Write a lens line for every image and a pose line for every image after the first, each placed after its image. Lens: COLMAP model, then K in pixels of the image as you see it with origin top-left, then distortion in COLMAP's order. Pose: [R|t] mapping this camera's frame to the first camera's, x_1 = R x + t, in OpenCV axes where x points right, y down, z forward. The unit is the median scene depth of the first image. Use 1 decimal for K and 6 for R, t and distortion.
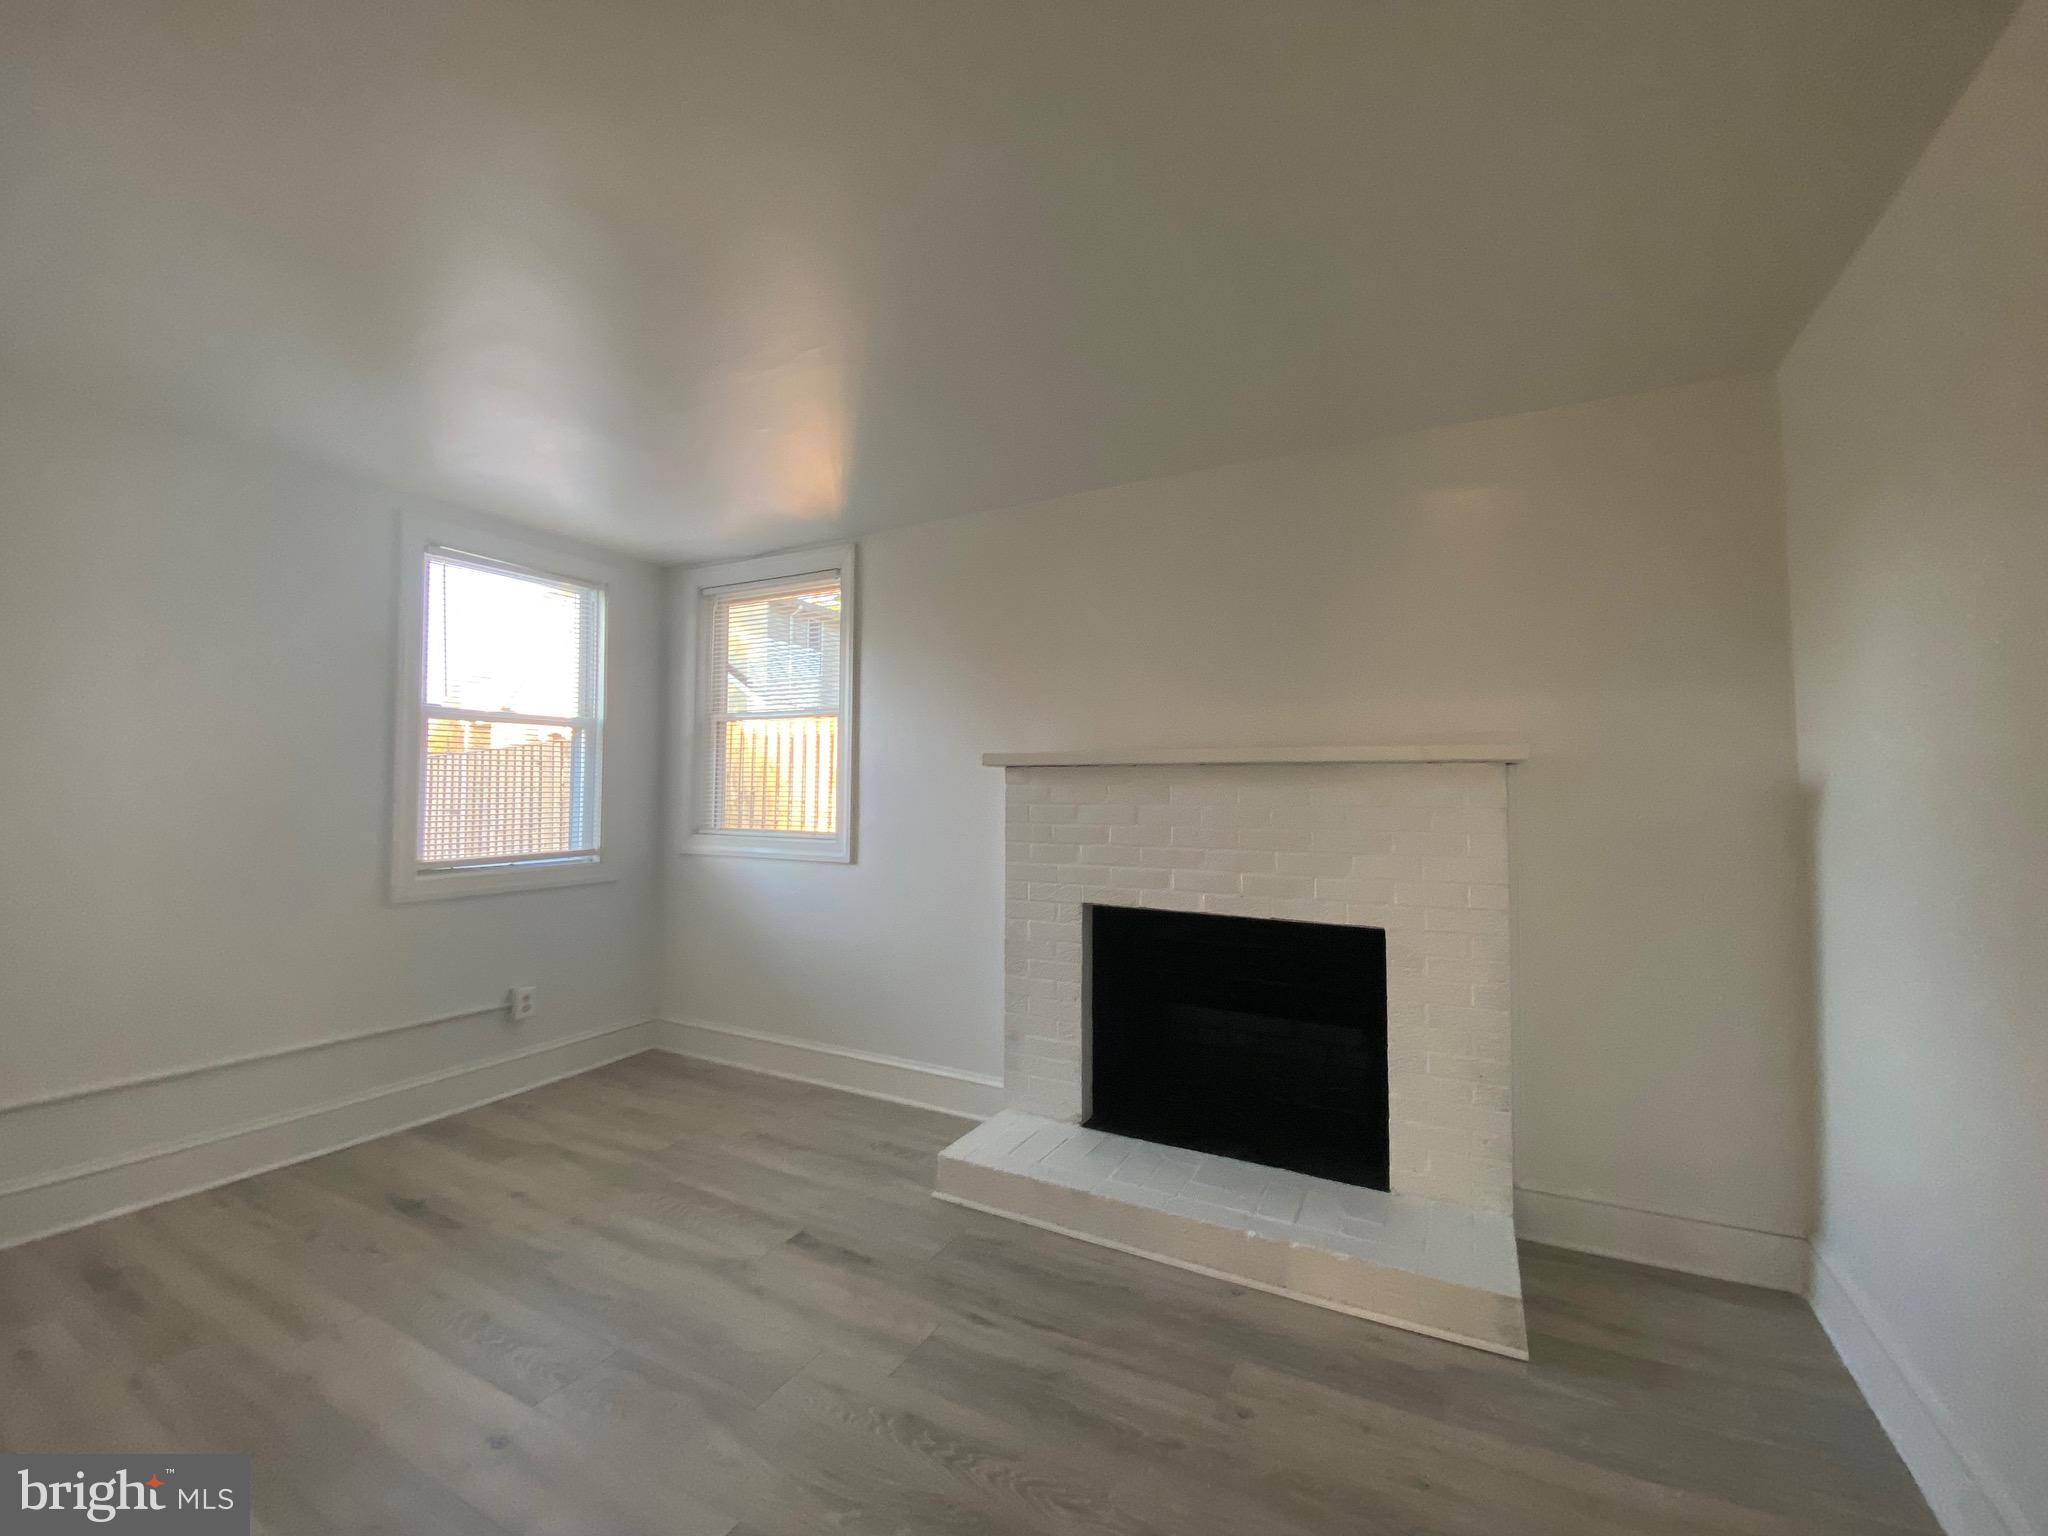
lens RADIAL K [[826.0, 0, 1028.3], [0, 826.0, 753.4], [0, 0, 1]] dist [0.034942, -0.028614]
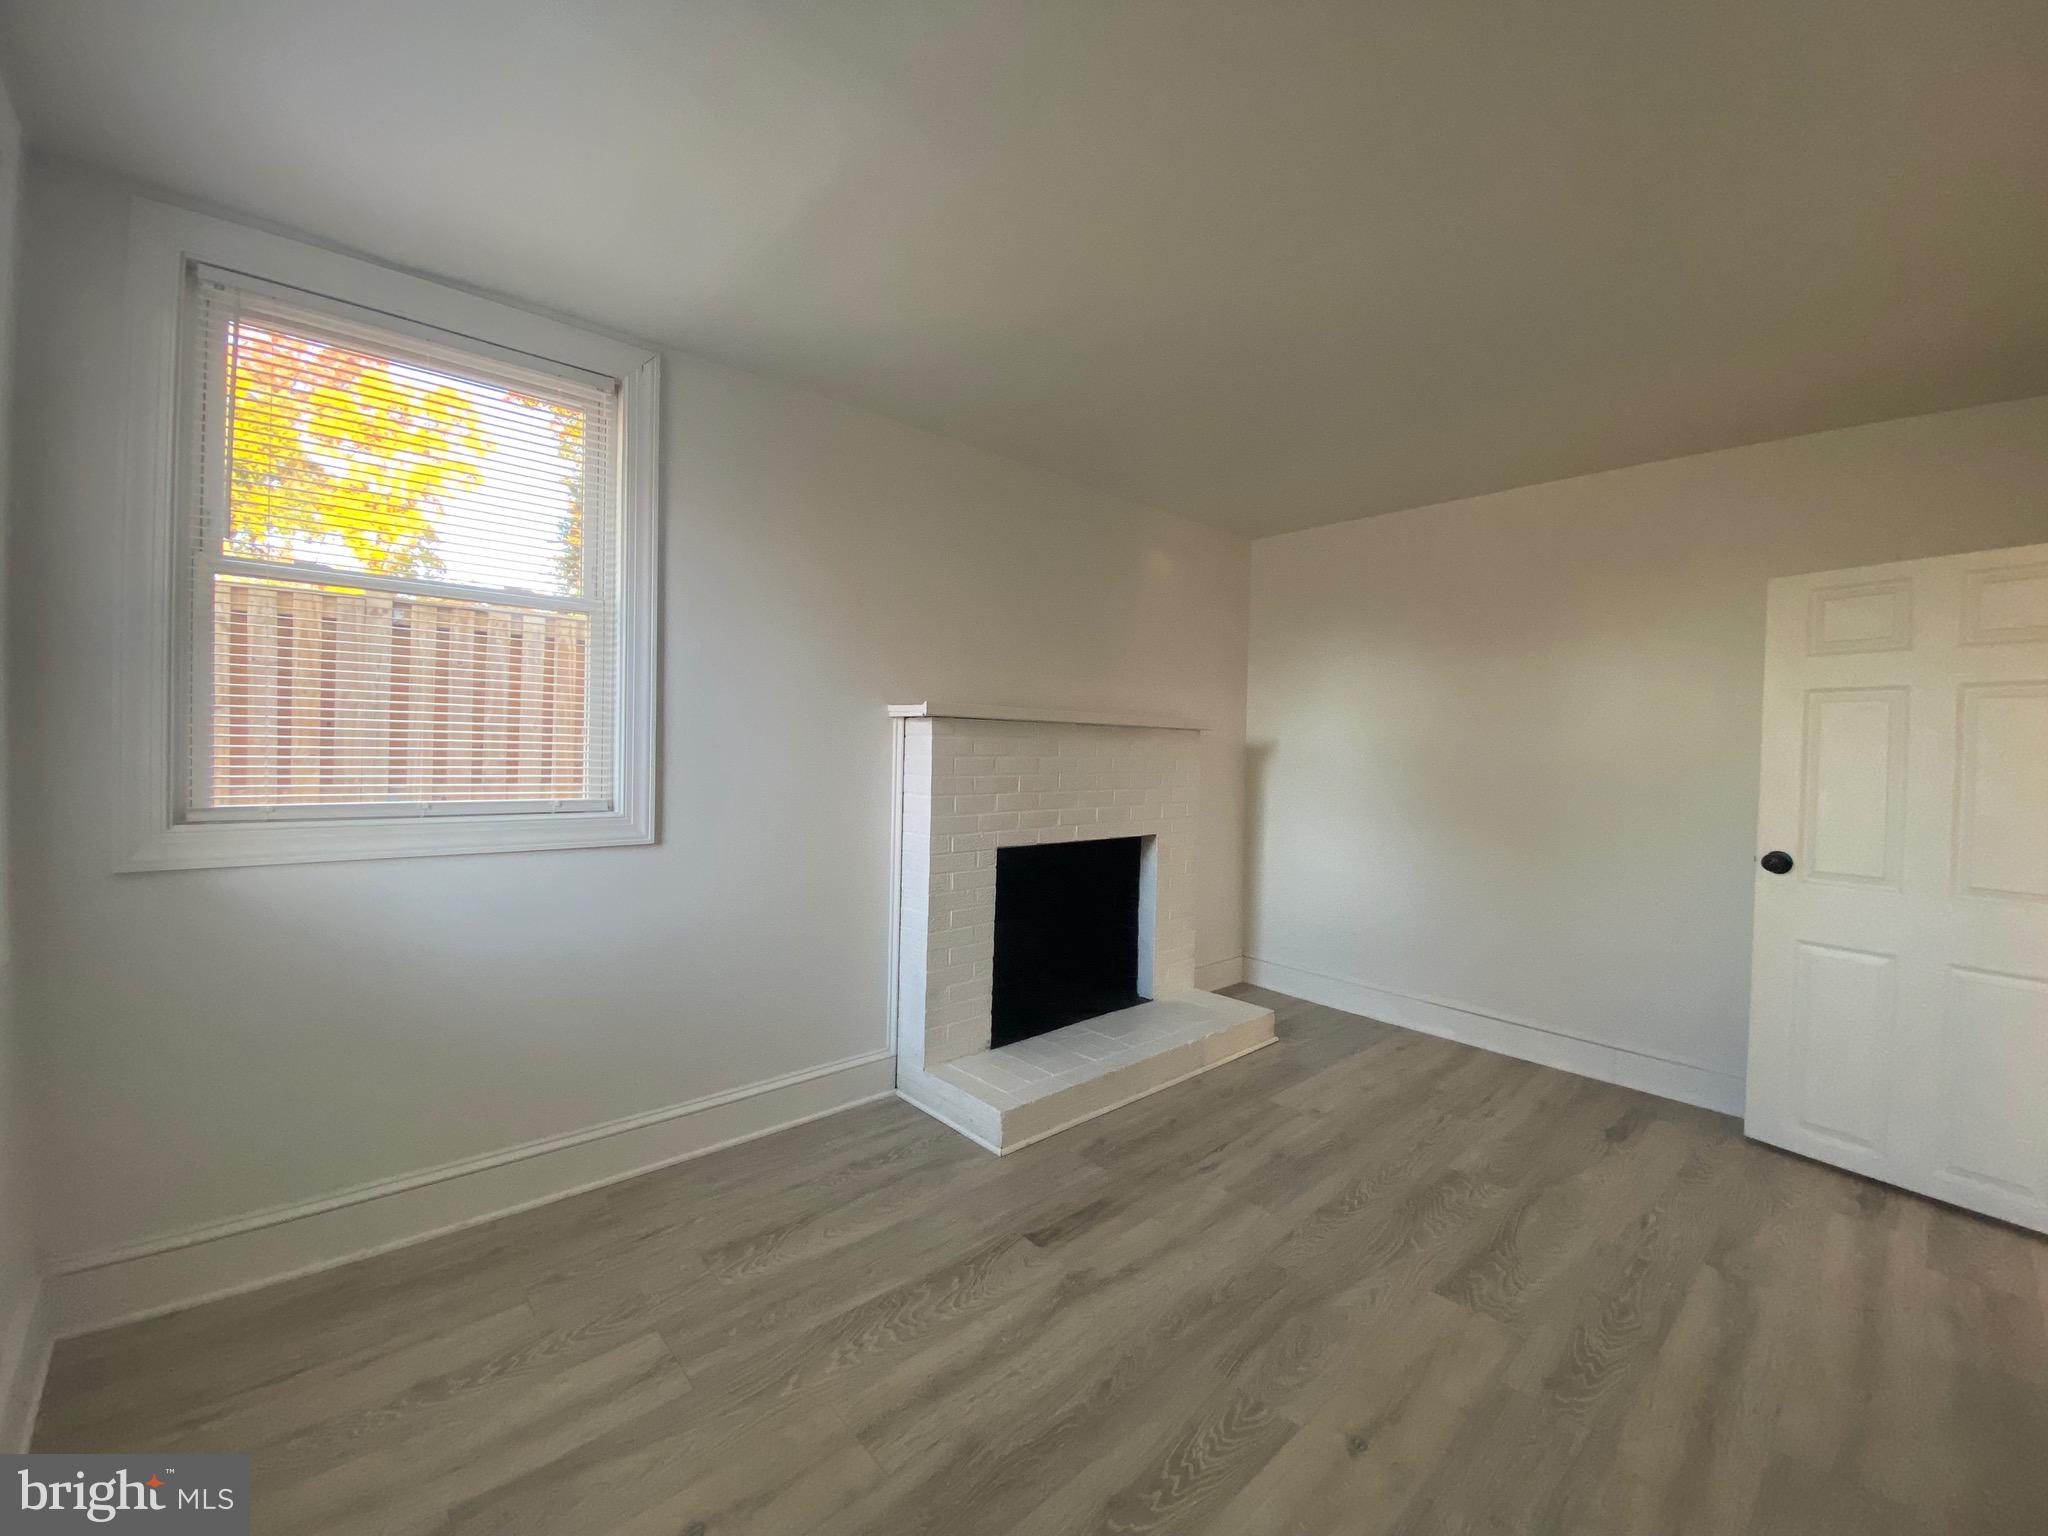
lens RADIAL K [[826.0, 0, 1028.3], [0, 826.0, 753.4], [0, 0, 1]] dist [0.034942, -0.028614]
pose [[0.343607, -0.016512, 0.938968, -0.979835], [-0.074410, 0.996223, 0.044749, 0.008401], [-0.936161, -0.085244, 0.341080, 0.644002]]
